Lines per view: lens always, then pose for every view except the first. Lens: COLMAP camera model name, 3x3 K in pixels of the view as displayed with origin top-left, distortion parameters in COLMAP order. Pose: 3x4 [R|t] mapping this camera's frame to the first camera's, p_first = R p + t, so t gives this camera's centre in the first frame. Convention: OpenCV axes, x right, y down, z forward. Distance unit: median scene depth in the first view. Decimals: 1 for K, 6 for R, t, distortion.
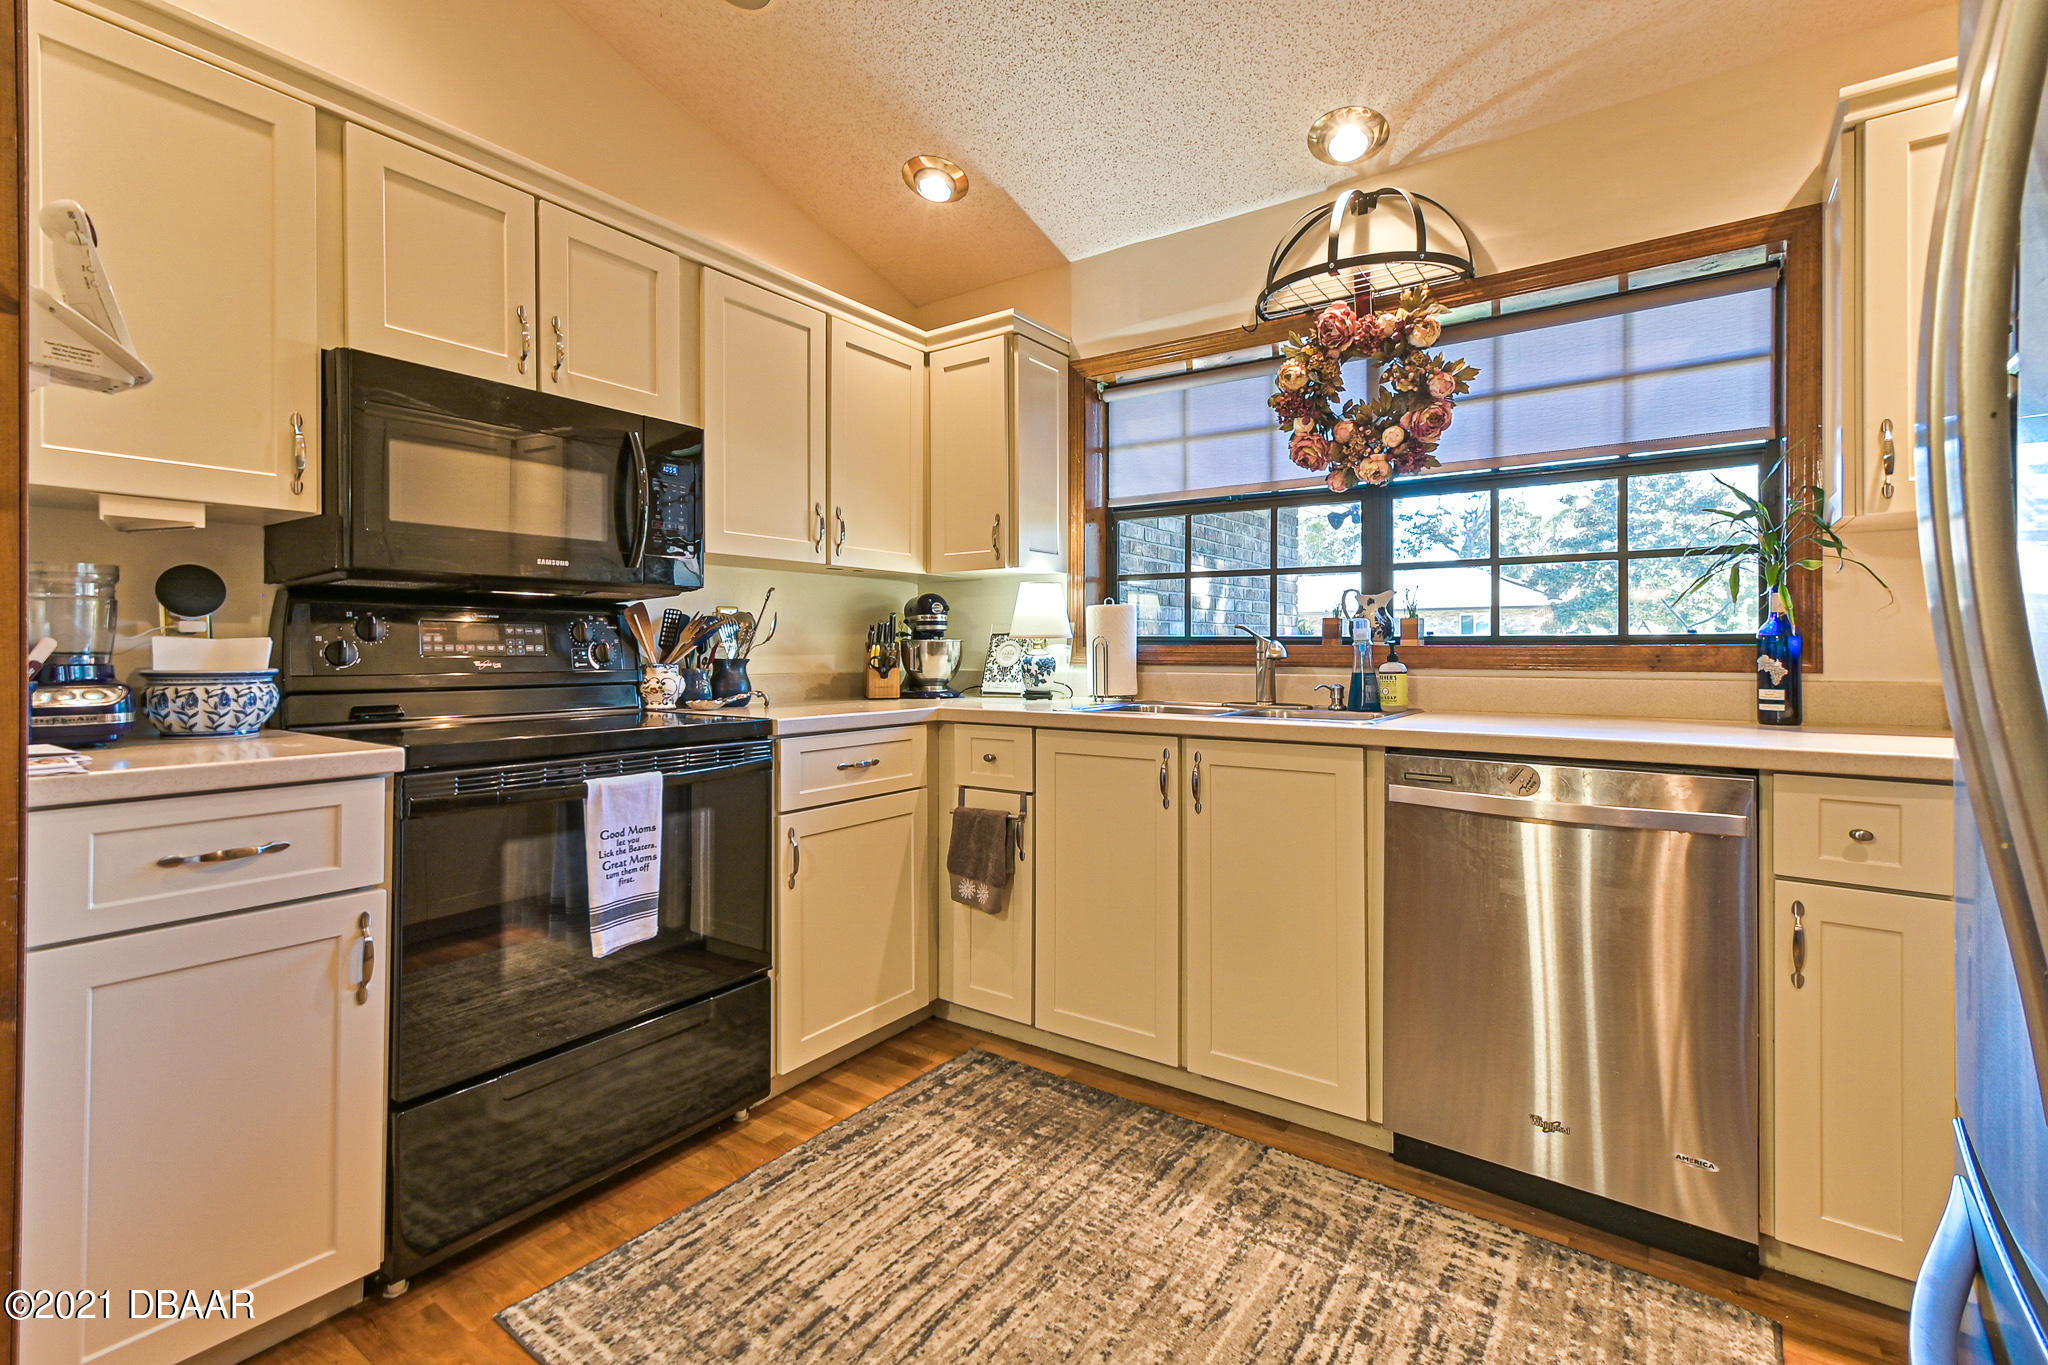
lens RADIAL K [[919.5, 0, 1021.2], [0, 919.5, 646.6], [0, 0, 1]] dist [0.009072, -0.000442]
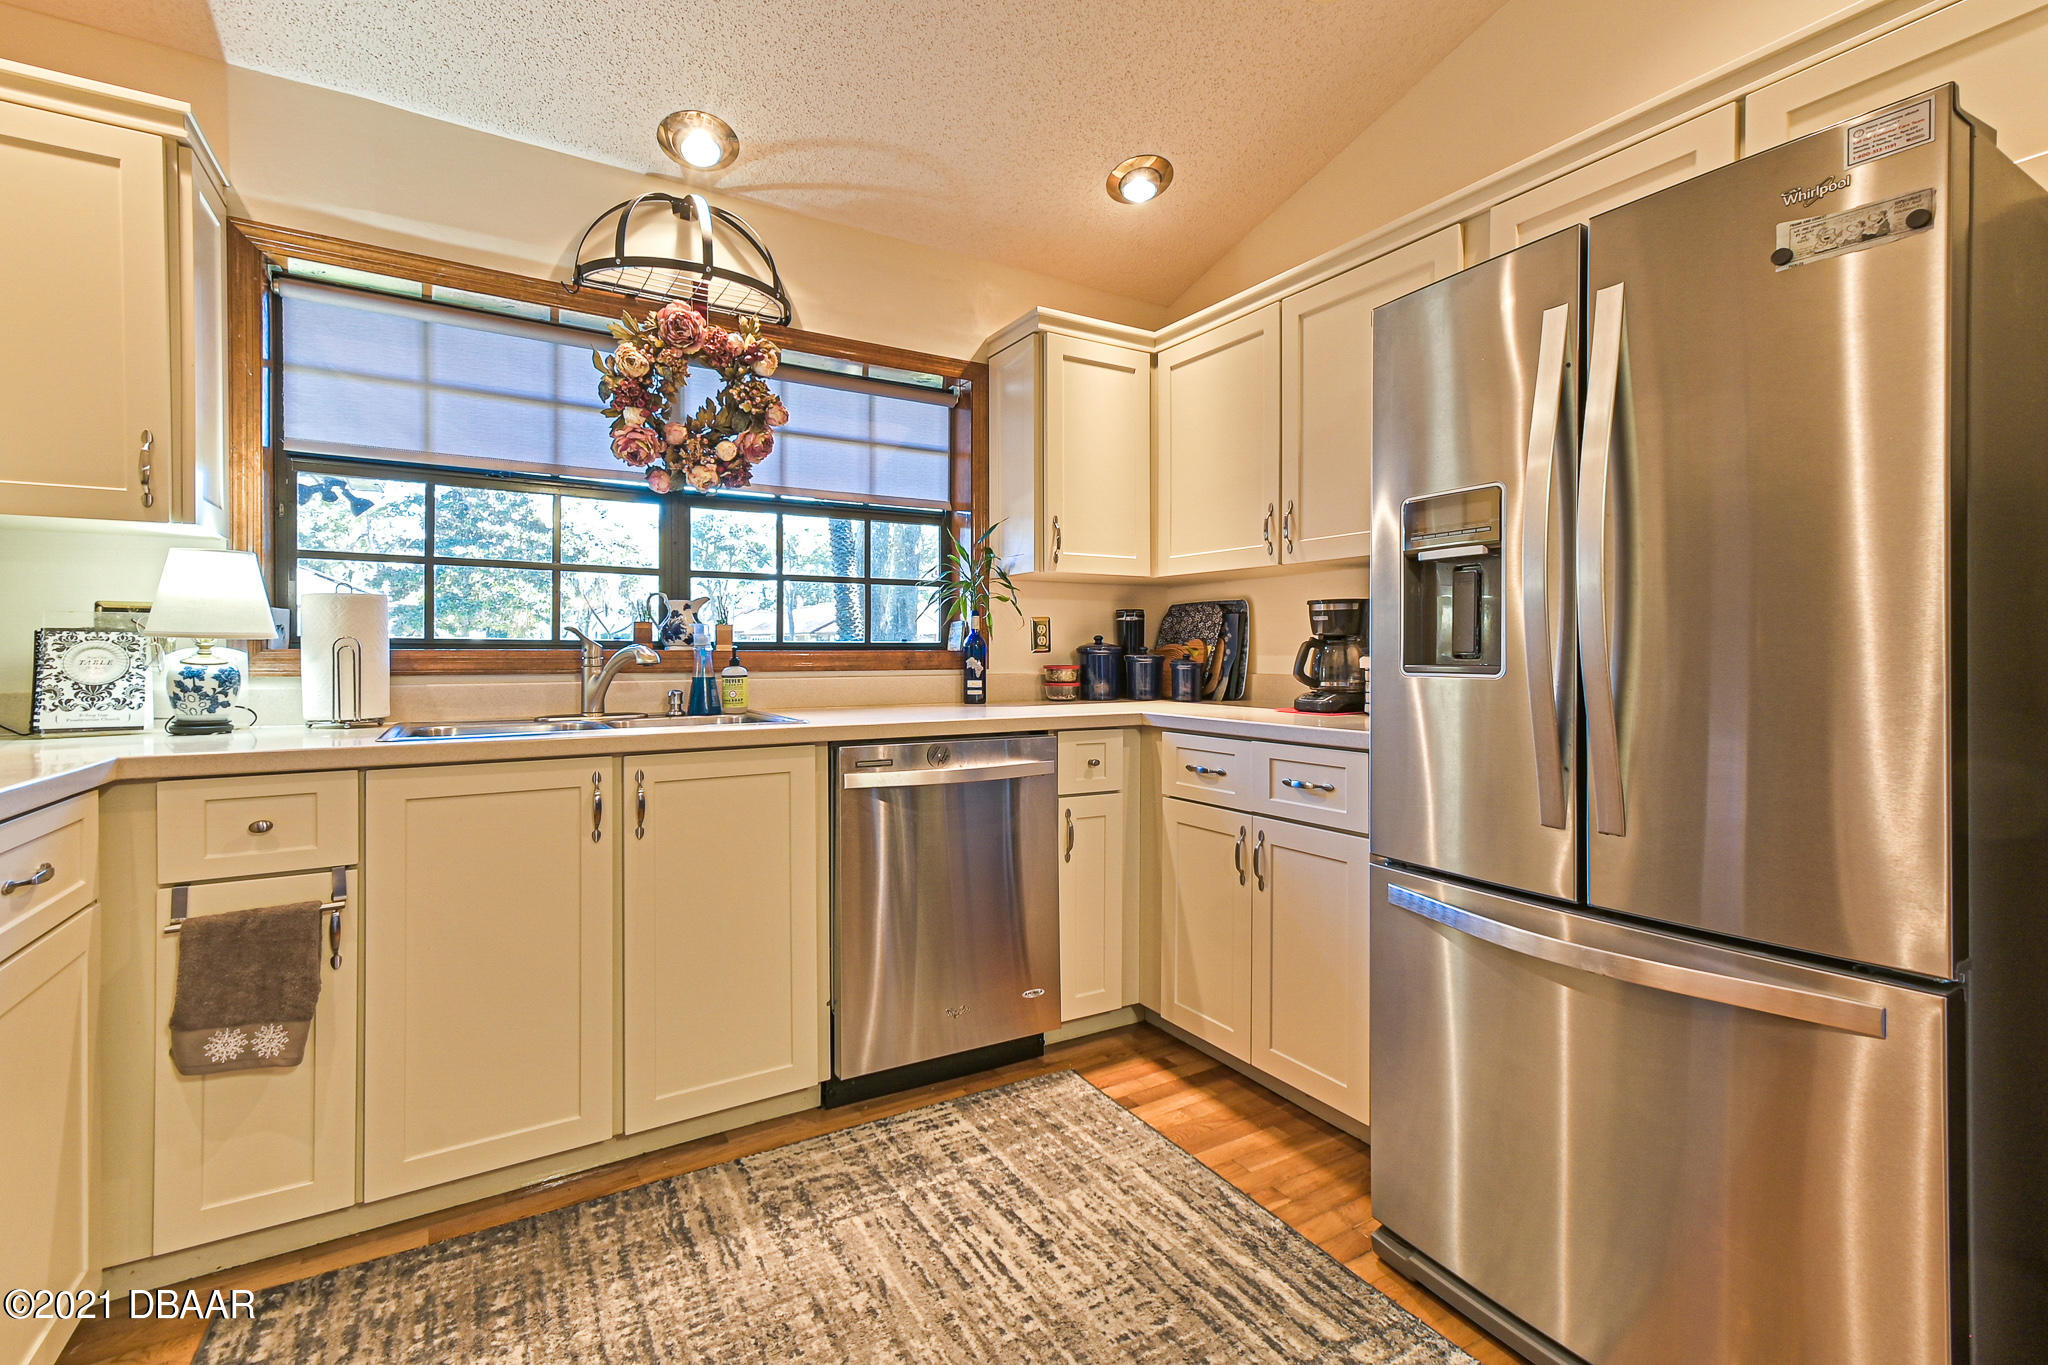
lens RADIAL K [[917.1, 0, 1026.3], [0, 917.1, 661.5], [0, 0, 1]] dist [0.026232, -0.010535]
pose [[0.395089, -0.008591, 0.918602, -0.456125], [-0.001438, 0.999949, 0.009970, 0.000331], [-0.918642, -0.005260, 0.395057, 0.292984]]
